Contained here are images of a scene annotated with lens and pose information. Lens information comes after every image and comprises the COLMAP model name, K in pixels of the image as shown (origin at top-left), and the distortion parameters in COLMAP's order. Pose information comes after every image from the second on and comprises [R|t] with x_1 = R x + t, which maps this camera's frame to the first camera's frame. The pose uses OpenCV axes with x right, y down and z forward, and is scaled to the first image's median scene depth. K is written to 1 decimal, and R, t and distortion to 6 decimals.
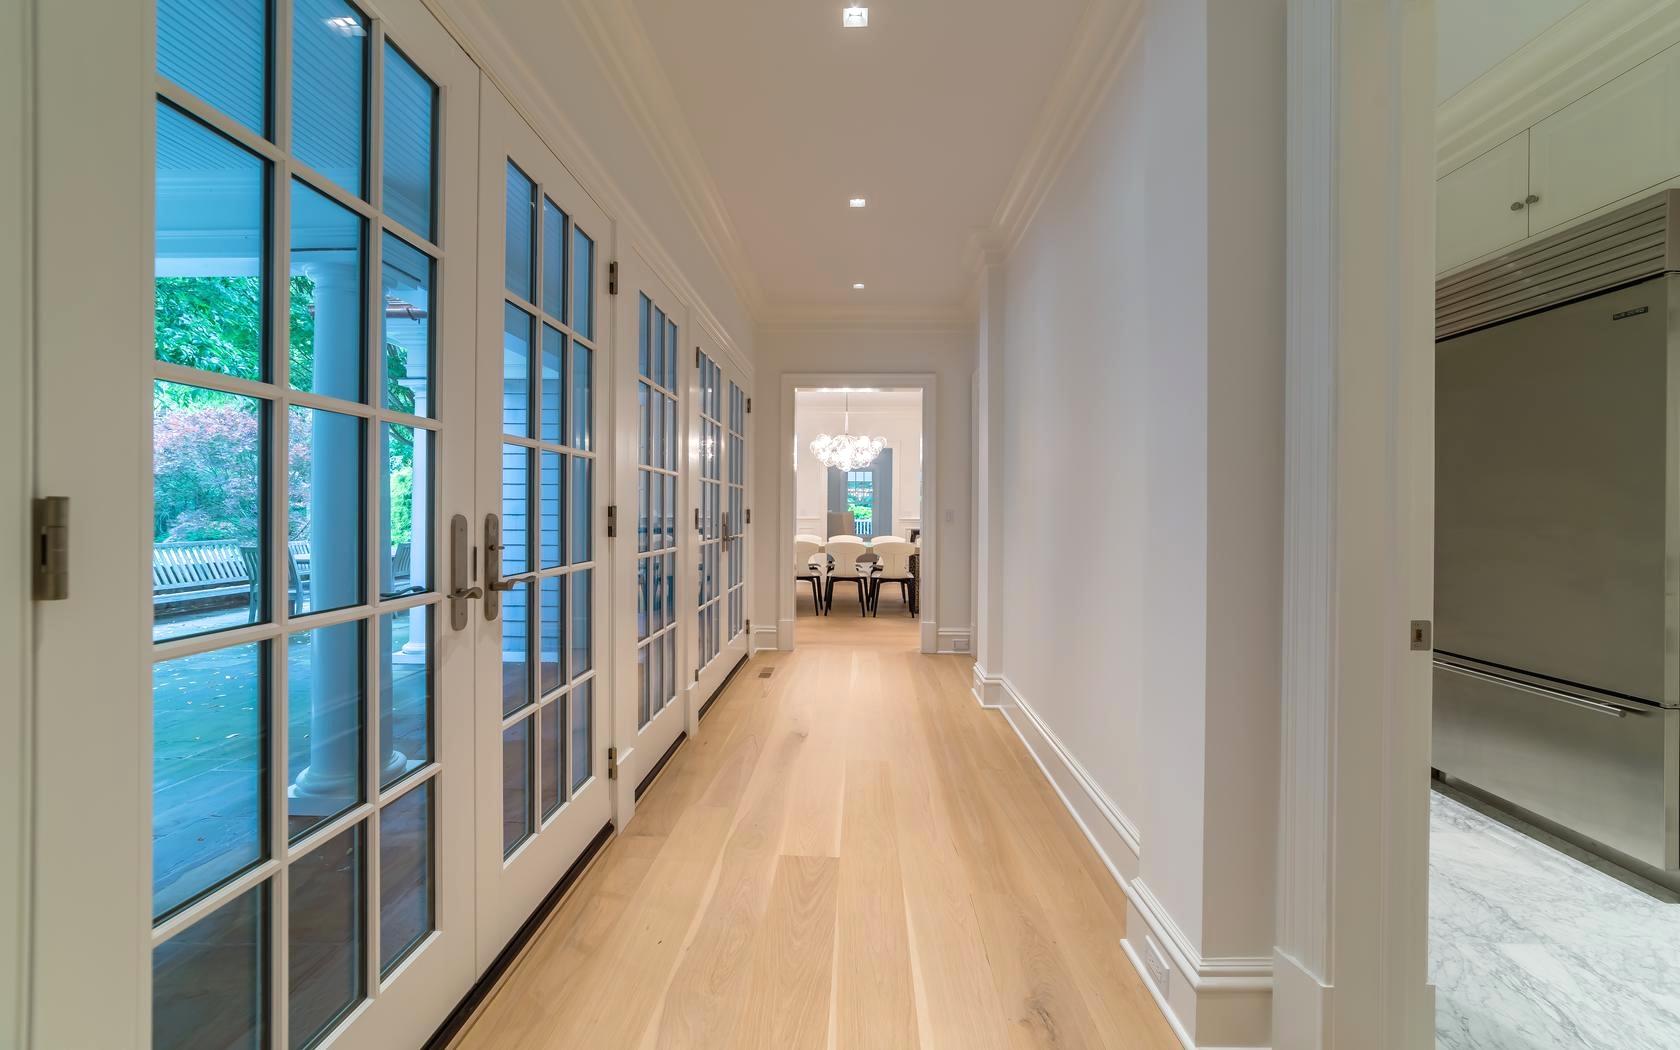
lens RADIAL K [[665.9, 0, 840.0], [0, 665.9, 525.0], [0, 0, 1]] dist [0.000298, 0.000028]
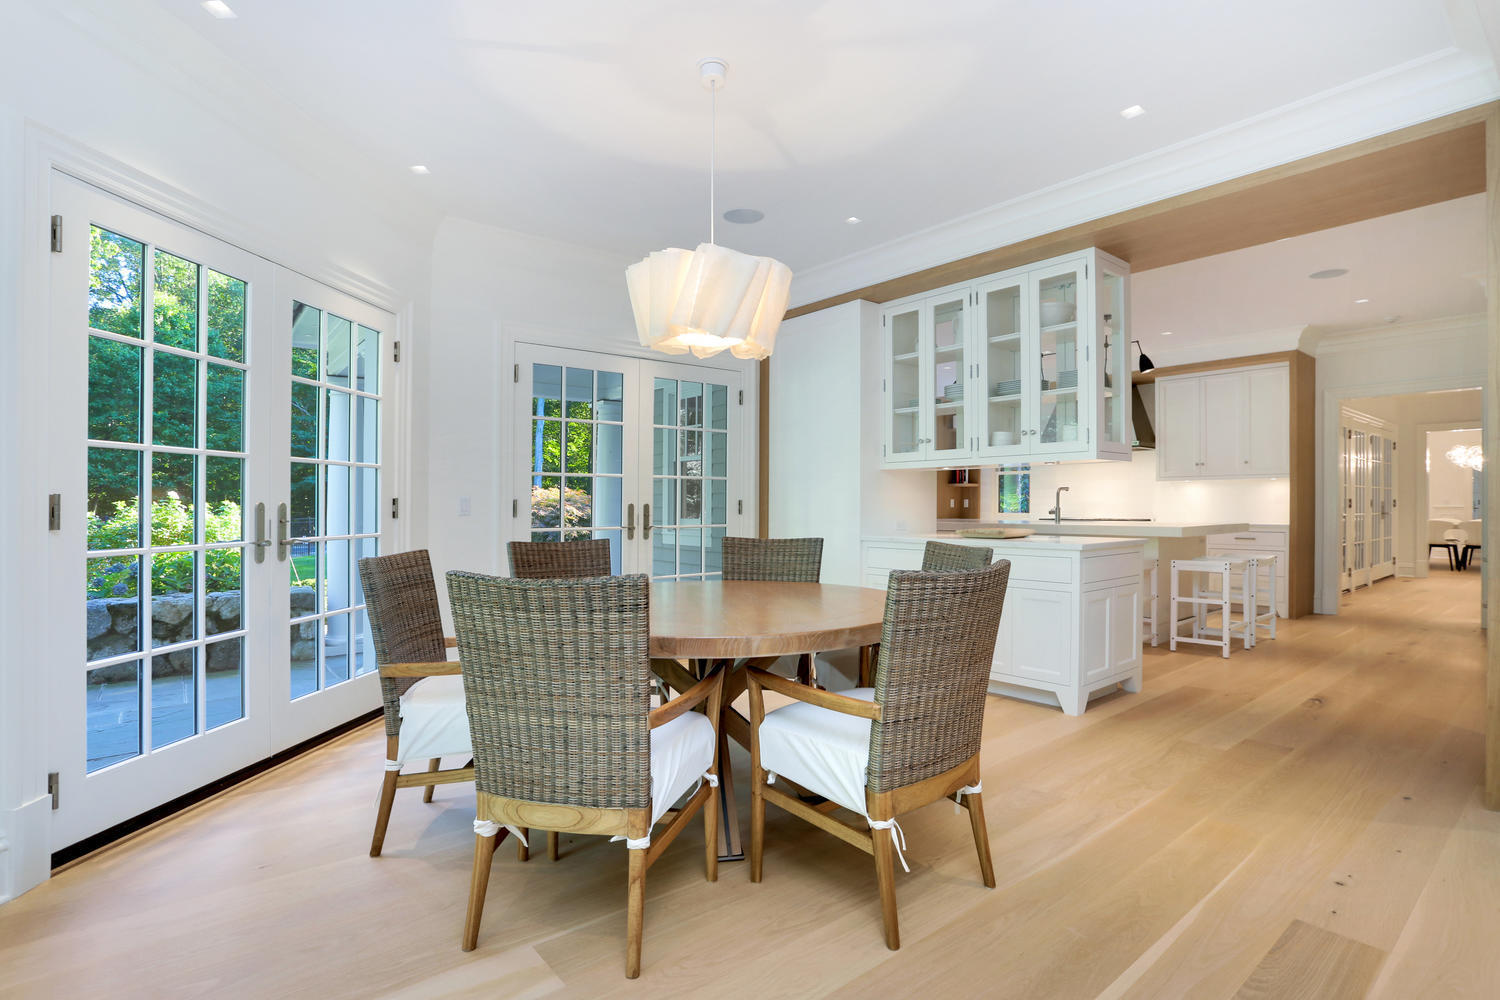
lens RADIAL K [[736.1, 0, 809.0], [0, 736.1, 497.8], [0, 0, 1]] dist [-0.002936, 0.000339]
pose [[0.699328, -0.006637, -0.714770, 0.193082], [-0.011498, 0.999723, -0.020532, 0.033831], [0.714708, 0.022577, 0.699058, -1.665711]]
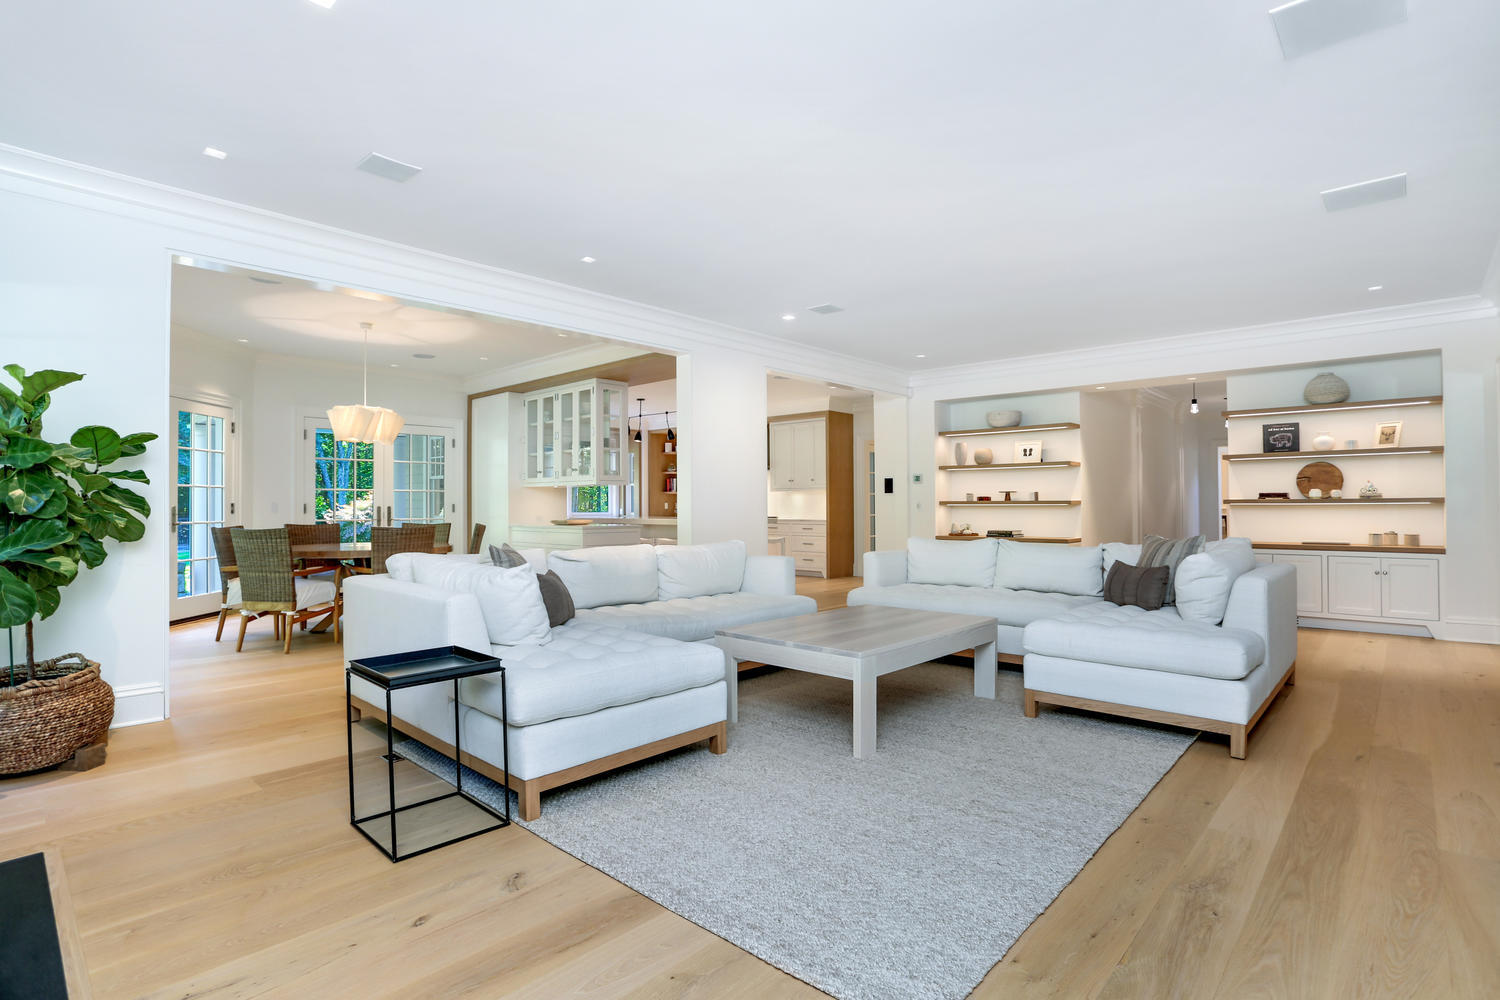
lens RADIAL K [[734.0, 0, 750.0], [0, 734.0, 500.0], [0, 0, 1]] dist [-0.000473, 0.000264]
pose [[0.753422, -0.008620, -0.657481, 1.078101], [-0.009329, 0.999673, -0.023797, 0.042144], [0.657471, 0.024063, 0.753095, -1.860637]]
